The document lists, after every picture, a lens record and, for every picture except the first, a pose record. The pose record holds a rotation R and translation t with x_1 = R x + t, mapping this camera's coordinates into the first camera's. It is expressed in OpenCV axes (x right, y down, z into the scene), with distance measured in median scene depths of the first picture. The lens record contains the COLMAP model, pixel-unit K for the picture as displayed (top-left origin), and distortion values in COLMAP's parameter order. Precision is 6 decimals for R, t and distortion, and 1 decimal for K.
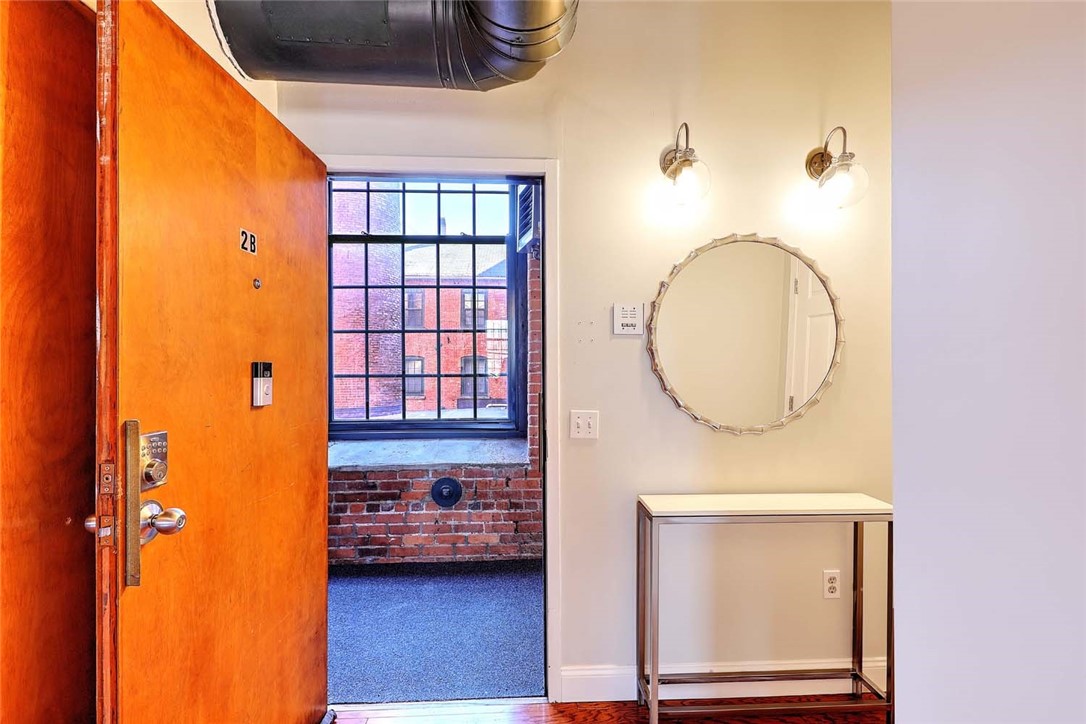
lens RADIAL K [[471.1, 0, 540.1], [0, 471.1, 368.4], [0, 0, 1]] dist [0.012681, -0.005588]
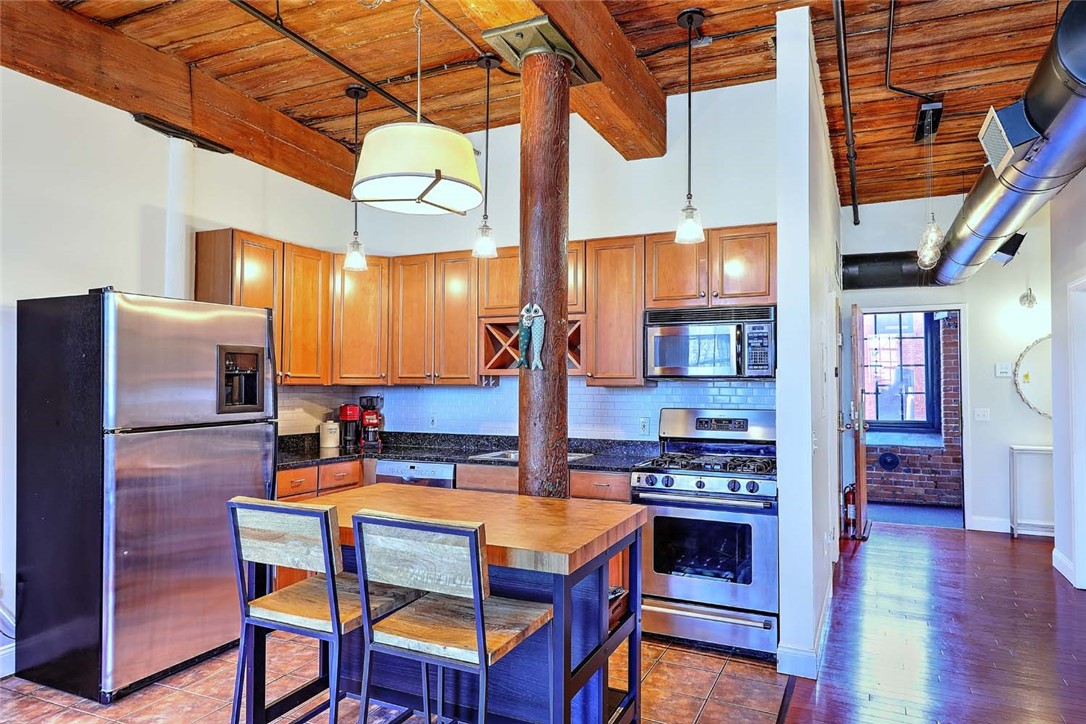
lens RADIAL K [[690.4, 0, 536.2], [0, 690.4, 370.8], [0, 0, 1]] dist [0.010283, 0.001912]
pose [[0.882493, -0.009314, -0.470234, -0.141822], [0.002024, 0.999870, -0.016005, -0.029875], [0.470322, 0.013172, 0.882397, -1.828947]]
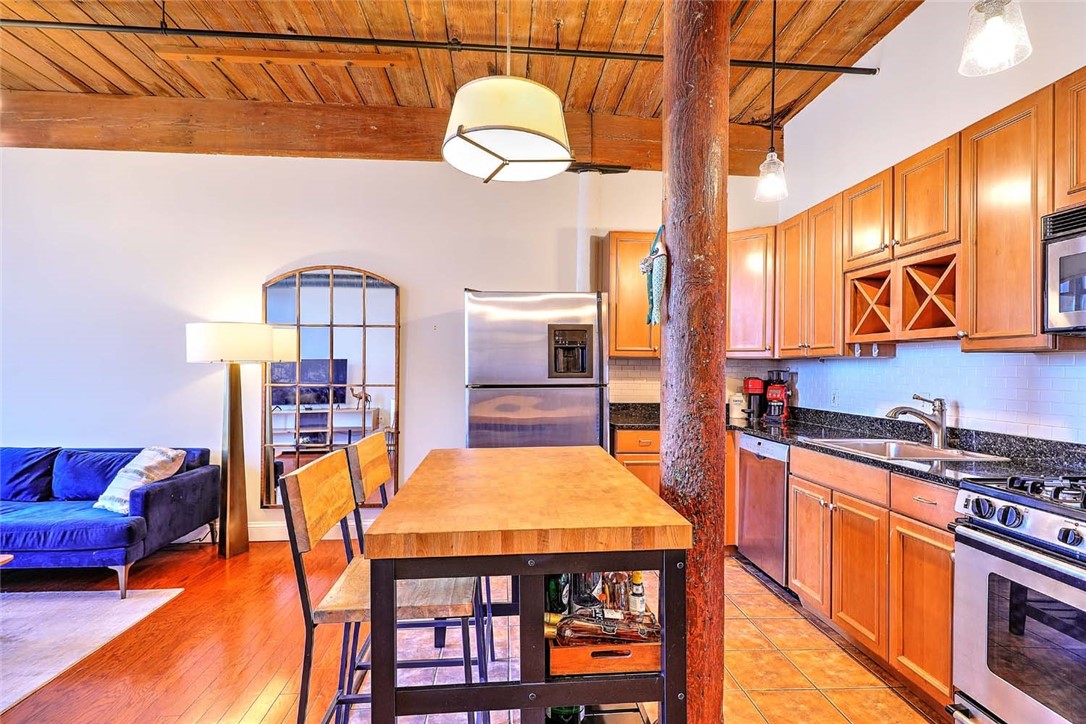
lens RADIAL K [[542.0, 0, 543.9], [0, 542.0, 368.2], [0, 0, 1]] dist [0.015842, -0.006169]
pose [[0.027117, -0.002275, -0.999630, -0.005884], [-0.000804, 0.999997, -0.002297, 0.000604], [0.999632, 0.000866, 0.027115, -1.172780]]
